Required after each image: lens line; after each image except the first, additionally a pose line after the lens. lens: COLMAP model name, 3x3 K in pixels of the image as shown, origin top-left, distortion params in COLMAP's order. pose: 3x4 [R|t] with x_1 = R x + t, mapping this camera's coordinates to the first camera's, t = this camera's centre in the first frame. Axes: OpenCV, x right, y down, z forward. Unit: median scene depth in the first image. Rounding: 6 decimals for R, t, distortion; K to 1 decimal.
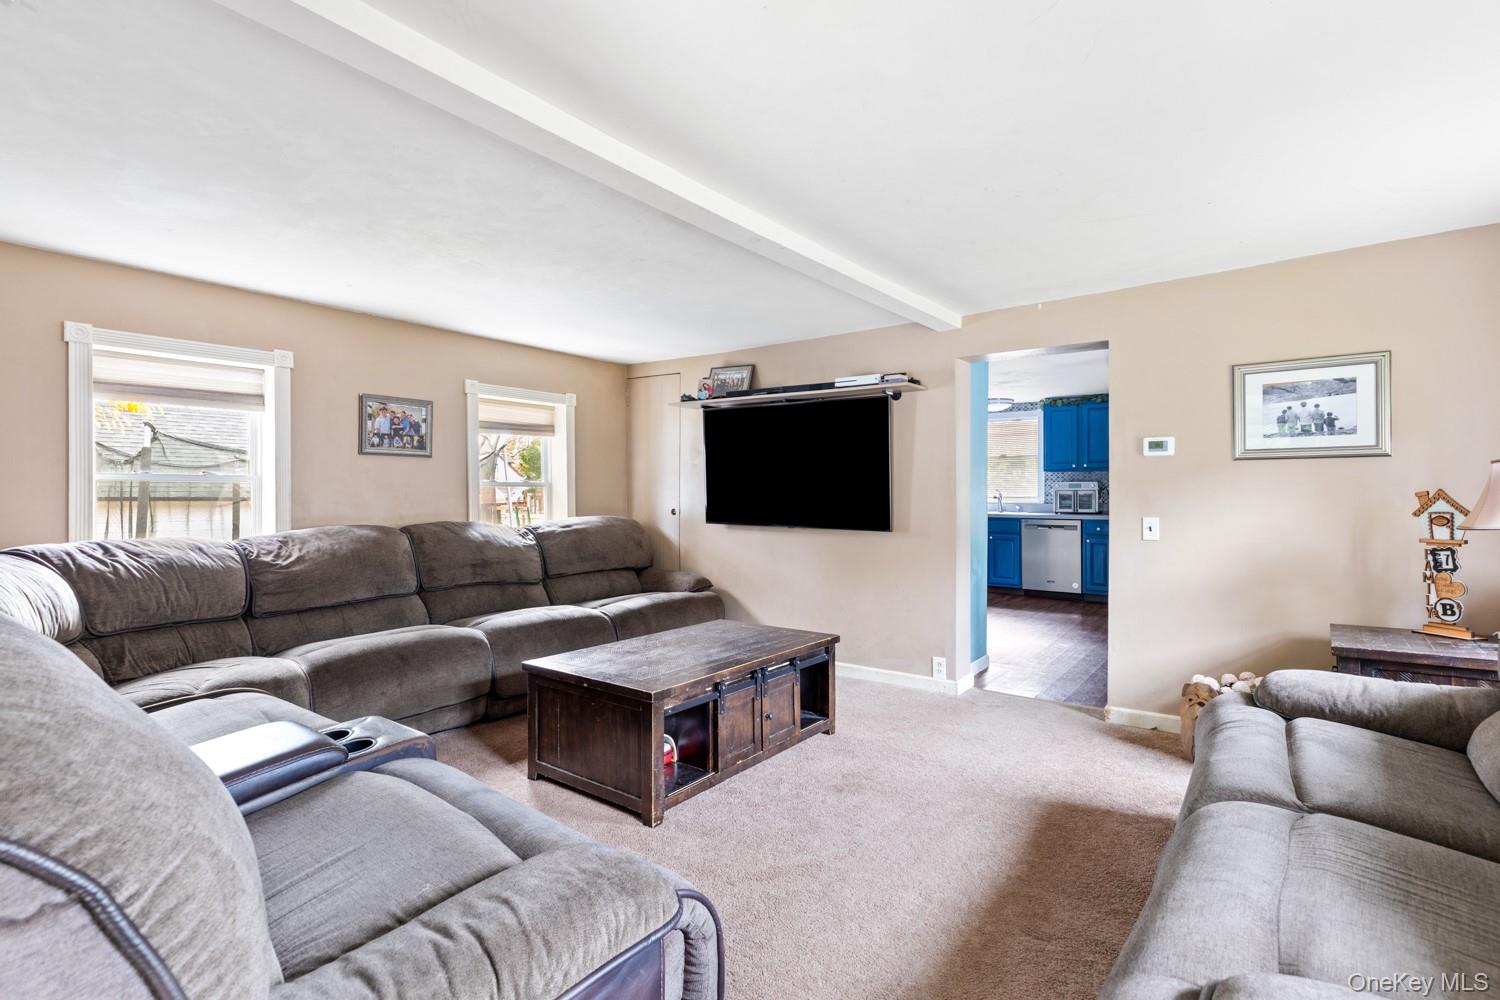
lens RADIAL K [[706.5, 0, 750.0], [0, 706.5, 500.0], [0, 0, 1]] dist [0.000732, -0.000292]
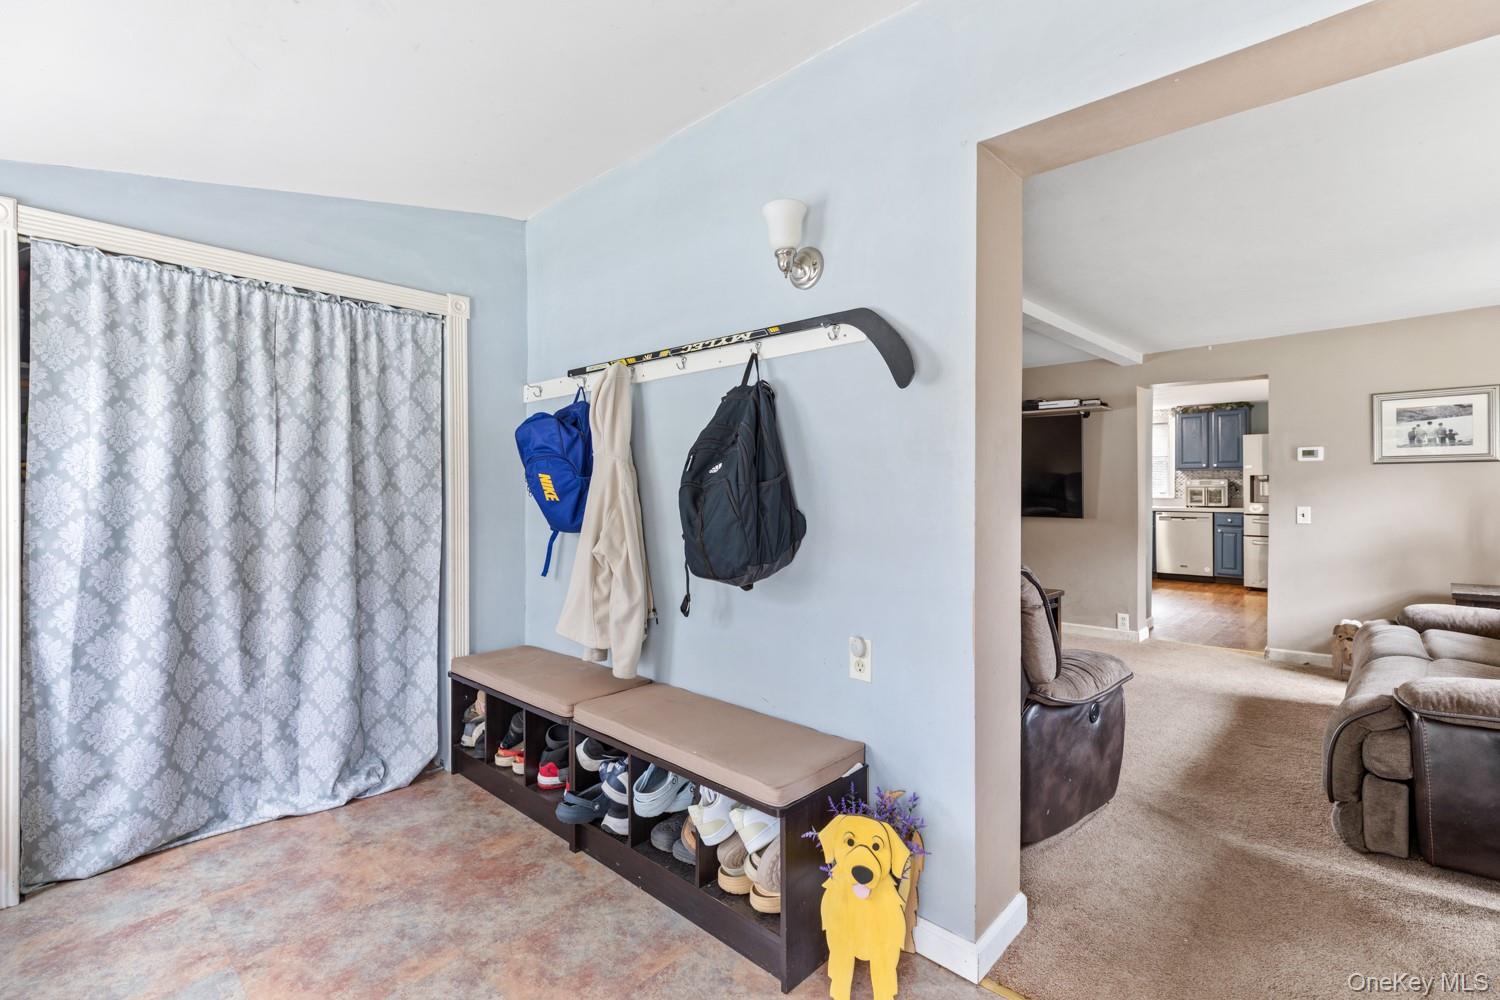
lens RADIAL K [[688.7, 0, 750.0], [0, 688.7, 500.0], [0, 0, 1]] dist [0.000816, 0.000222]
pose [[0.994276, -0.000260, -0.106842, -0.280767], [0.000658, 0.999993, 0.003685, 0.005265], [0.106840, -0.003734, 0.994269, -0.343292]]
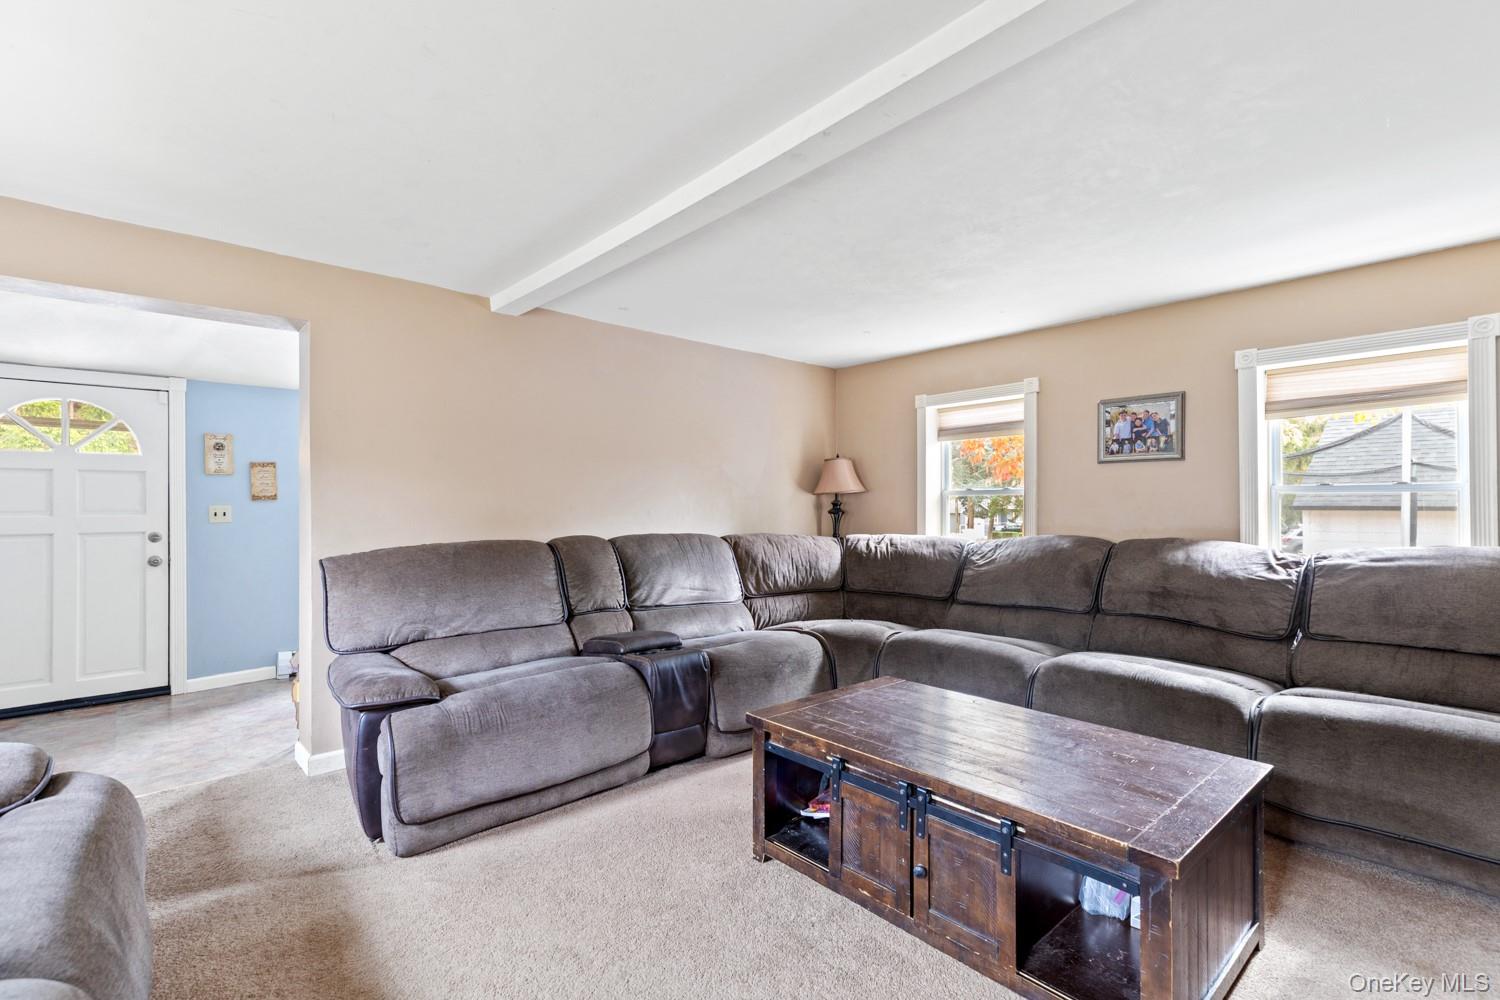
lens RADIAL K [[695.9, 0, 750.0], [0, 695.9, 500.0], [0, 0, 1]] dist [-0.000073, -0.000027]
pose [[-0.196530, -0.004828, -0.980486, 0.517571], [-0.001886, 0.999988, -0.004545, -0.010140], [0.980496, 0.000956, -0.196536, 0.776169]]
